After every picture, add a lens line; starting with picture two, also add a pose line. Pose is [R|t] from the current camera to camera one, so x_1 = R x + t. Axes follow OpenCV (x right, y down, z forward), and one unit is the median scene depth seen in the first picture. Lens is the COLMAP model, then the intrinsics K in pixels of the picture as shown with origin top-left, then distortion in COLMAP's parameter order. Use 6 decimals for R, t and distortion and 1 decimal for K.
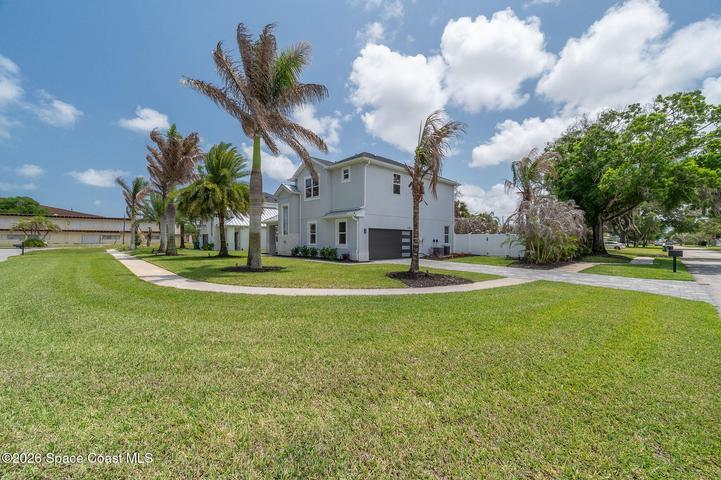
lens RADIAL K [[288.5, 0, 360.5], [0, 288.5, 240.0], [0, 0, 1]] dist [0.000413, 0.000231]
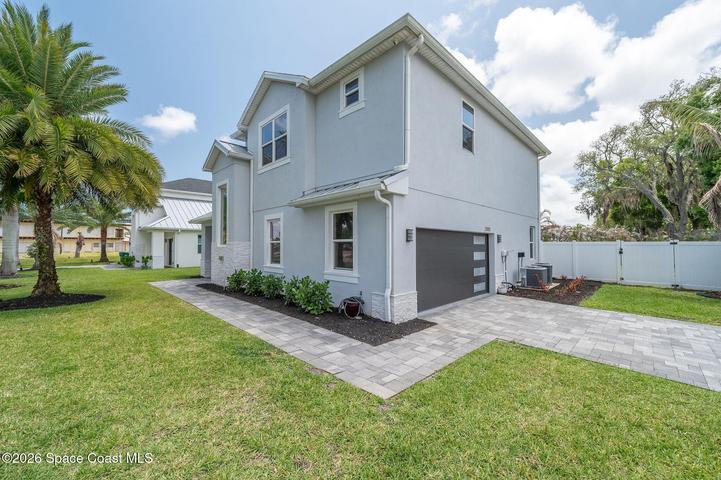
lens RADIAL K [[288.5, 0, 360.5], [0, 288.5, 240.0], [0, 0, 1]] dist [0.000413, 0.000231]
pose [[0.999408, -0.001665, 0.034363, -0.050154], [0.002378, 0.999783, -0.020709, -0.016126], [-0.034321, 0.020778, 0.999195, 0.585464]]
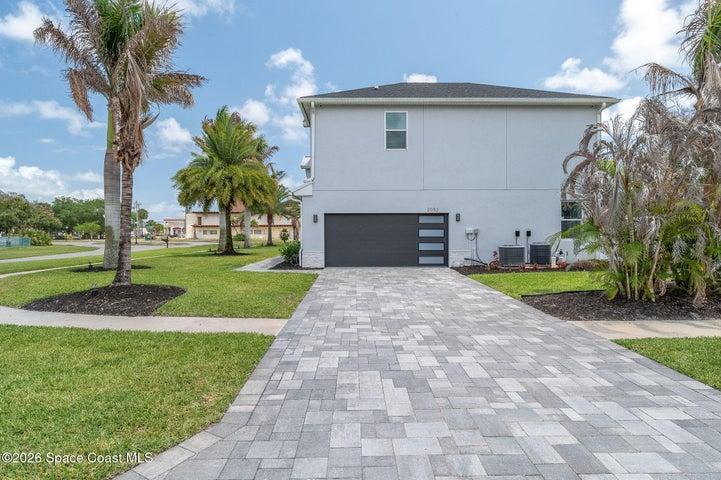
lens RADIAL K [[380.4, 0, 360.5], [0, 380.4, 240.0], [0, 0, 1]] dist [0.003246, 0.000326]
pose [[0.738894, 0.009840, -0.673750, 0.569304], [0.005921, 0.999760, 0.021096, -0.001679], [0.673796, -0.019577, 0.738658, 0.424323]]
